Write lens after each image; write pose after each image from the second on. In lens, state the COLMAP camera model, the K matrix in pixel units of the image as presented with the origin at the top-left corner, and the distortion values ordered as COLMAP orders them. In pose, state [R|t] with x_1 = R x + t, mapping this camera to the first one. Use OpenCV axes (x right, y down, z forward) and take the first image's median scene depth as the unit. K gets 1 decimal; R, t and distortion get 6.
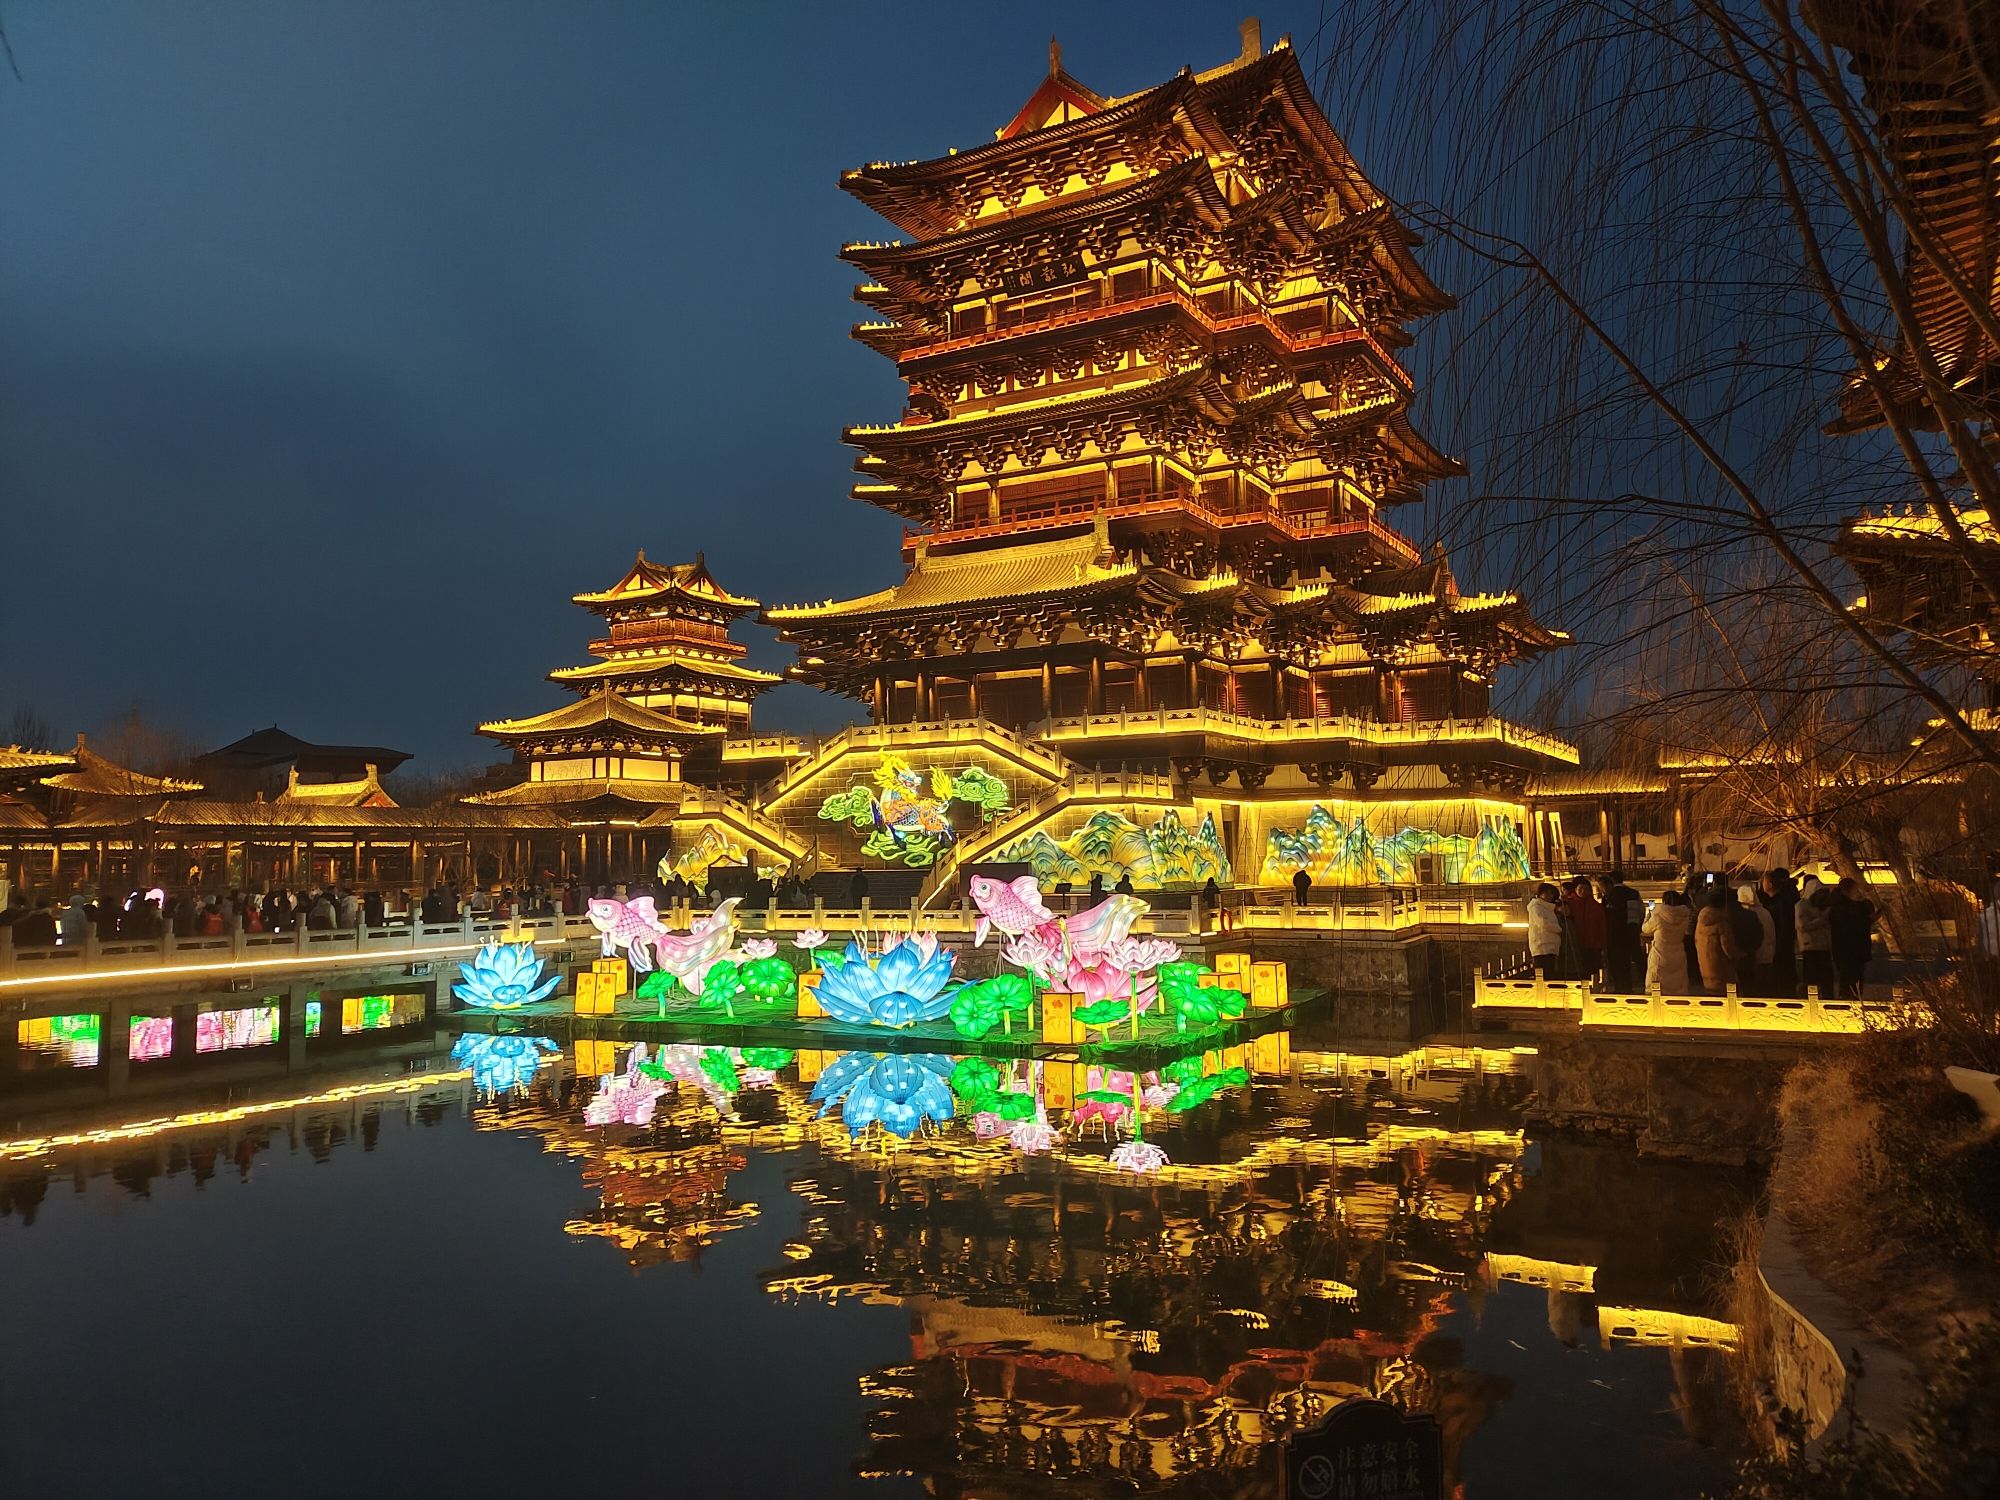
lens RADIAL K [[1438.6, 0, 1023.0], [0, 1438.6, 715.1], [0, 0, 1]] dist [0.065073, -0.065934]
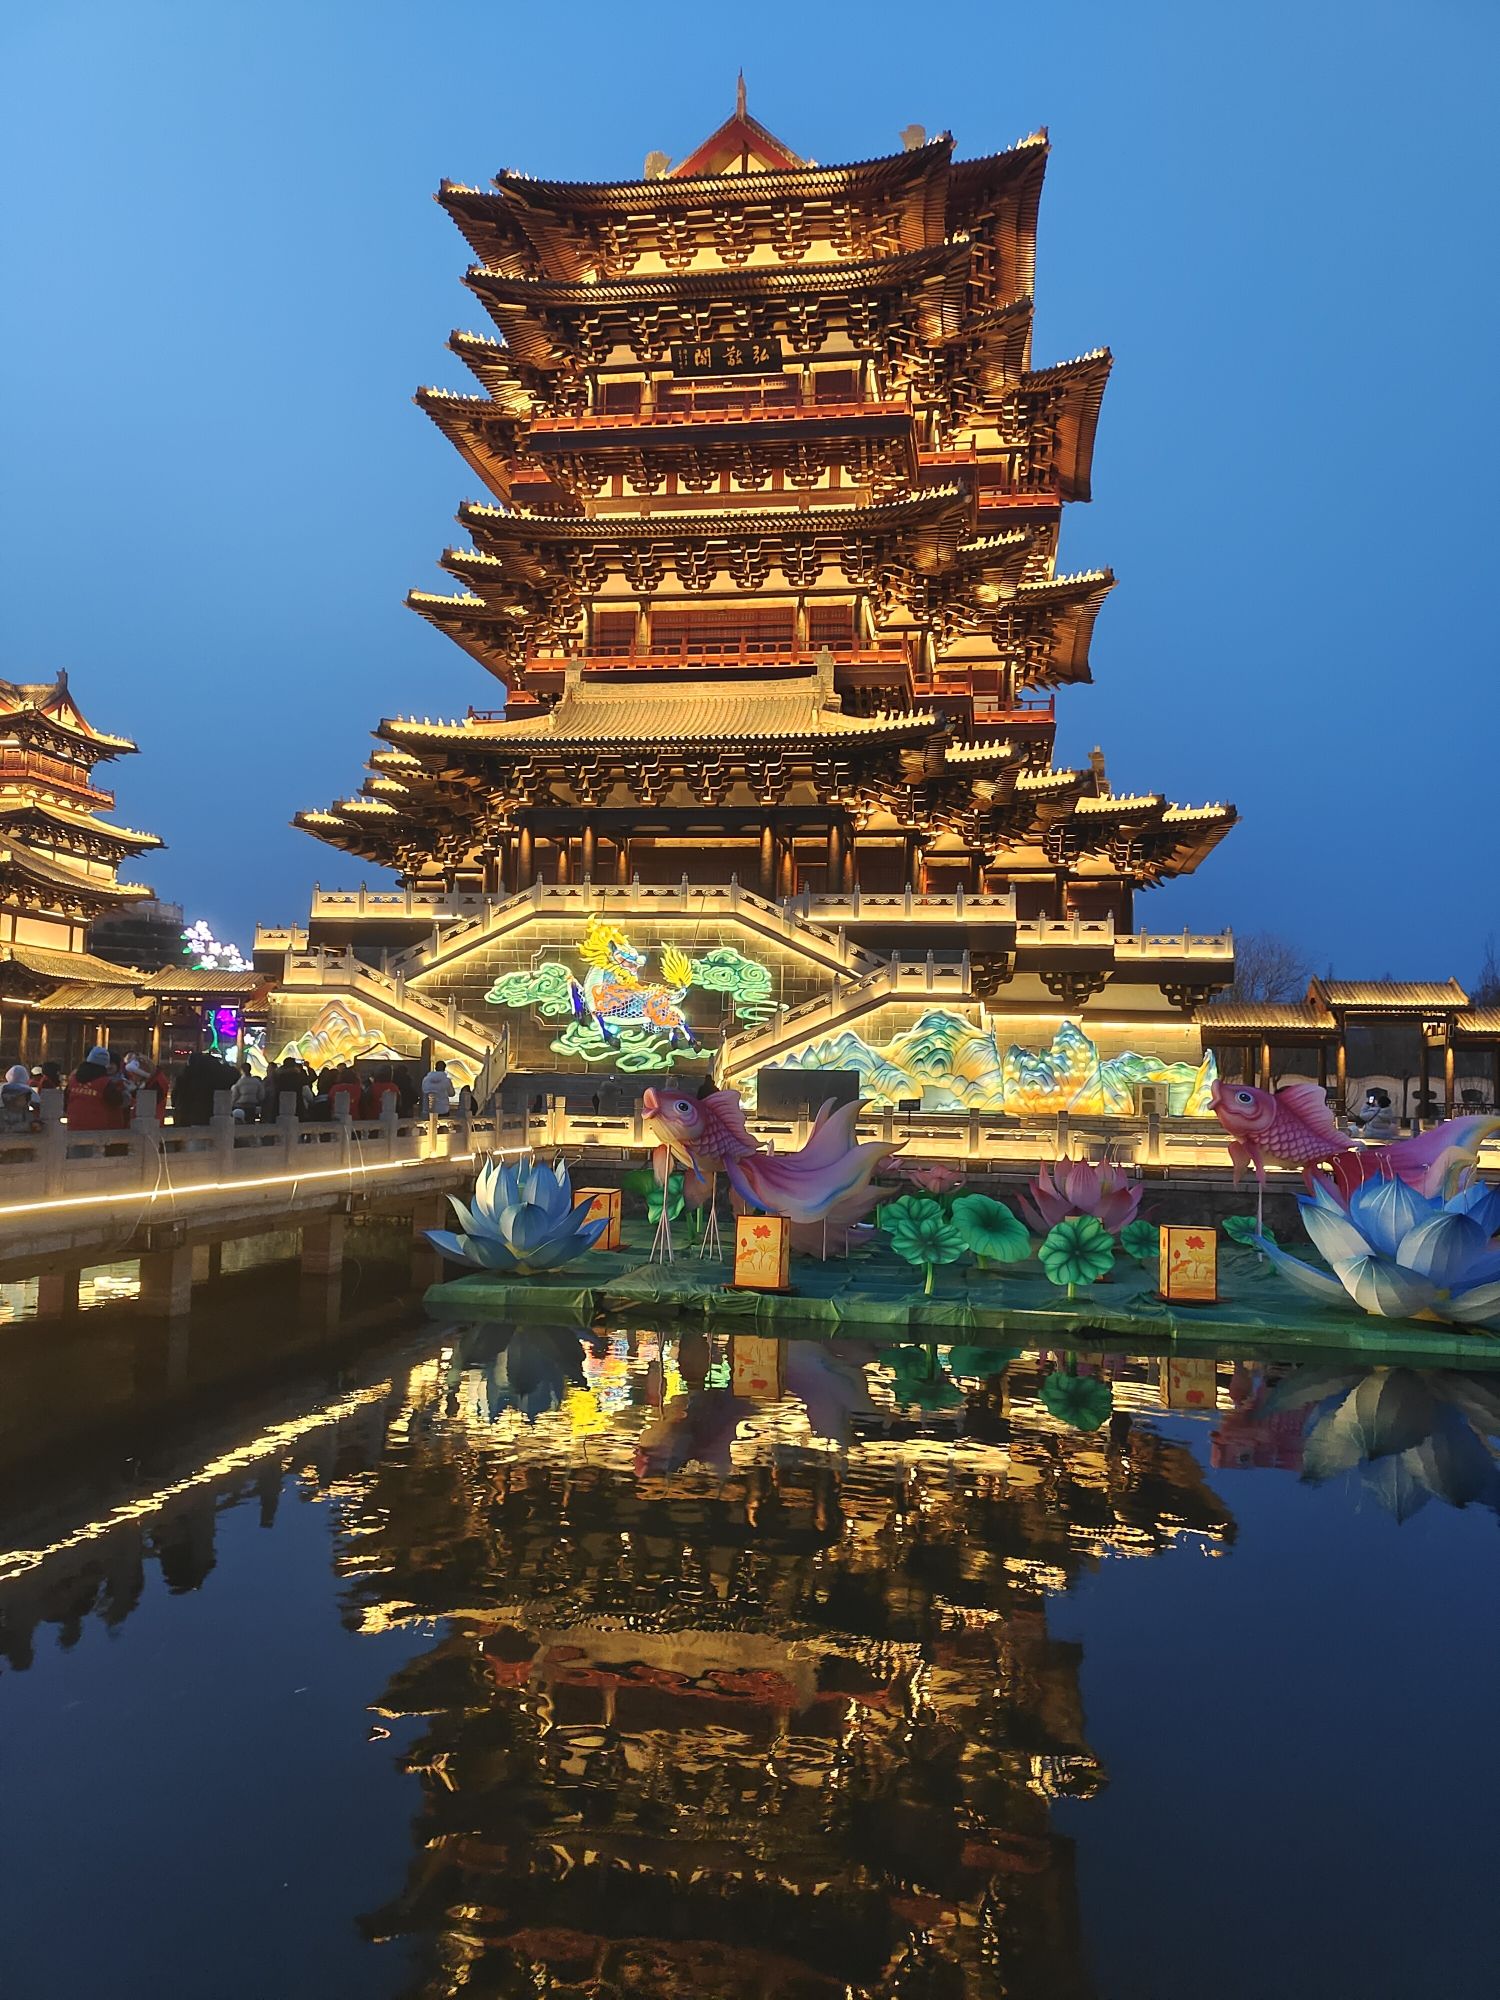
lens RADIAL K [[1438.6, 0, 759.9], [0, 1438.6, 988.7], [0, 0, 1]] dist [0.065073, -0.065934]
pose [[0.937609, 0.062972, 0.341940, -0.250704], [-0.072982, 0.997197, 0.016473, 0.039671], [-0.339944, -0.040401, 0.939577, 0.235163]]
